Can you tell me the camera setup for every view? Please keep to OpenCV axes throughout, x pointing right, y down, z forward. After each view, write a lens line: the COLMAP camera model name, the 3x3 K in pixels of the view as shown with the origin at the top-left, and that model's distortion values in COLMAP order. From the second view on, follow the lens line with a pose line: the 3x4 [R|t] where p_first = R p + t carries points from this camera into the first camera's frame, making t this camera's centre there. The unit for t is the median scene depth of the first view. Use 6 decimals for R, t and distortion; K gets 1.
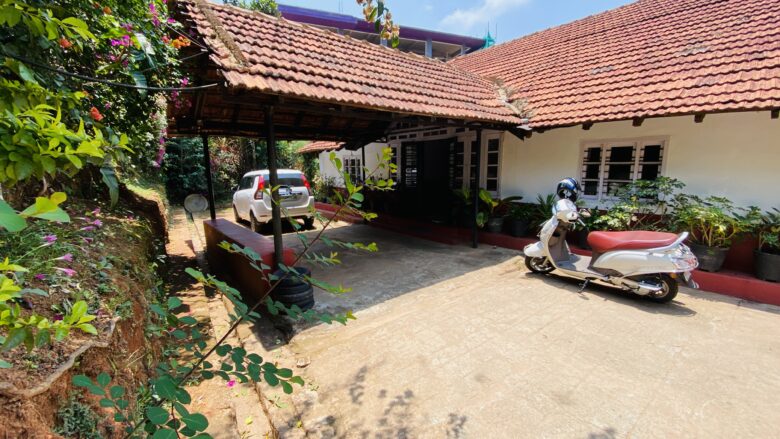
lens RADIAL K [[316.2, 0, 390.0], [0, 316.2, 219.5], [0, 0, 1]] dist [0.031435, -0.034371]
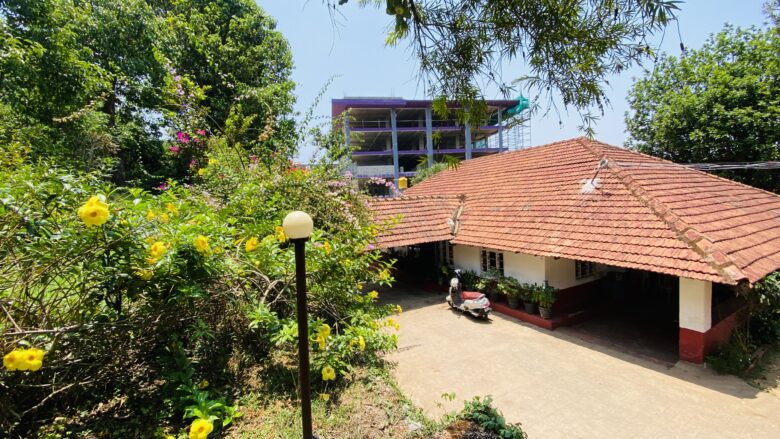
lens RADIAL K [[316.2, 0, 390.0], [0, 316.2, 219.5], [0, 0, 1]] dist [0.031435, -0.034371]
pose [[0.981176, -0.029816, -0.190799, 0.482787], [0.008738, 0.993852, -0.110375, -0.230124], [0.192917, 0.106630, 0.975404, -1.468236]]
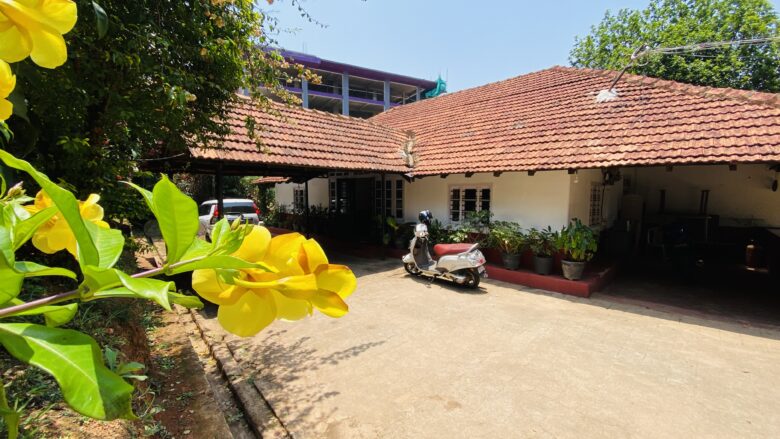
lens RADIAL K [[317.4, 0, 391.8], [0, 317.4, 219.9], [0, 0, 1]] dist [0.031861, -0.024318]
pose [[0.994653, 0.004107, 0.103187, 0.222789], [0.004196, 0.996776, -0.080124, 0.035371], [-0.103184, 0.080129, 0.991430, -0.459648]]
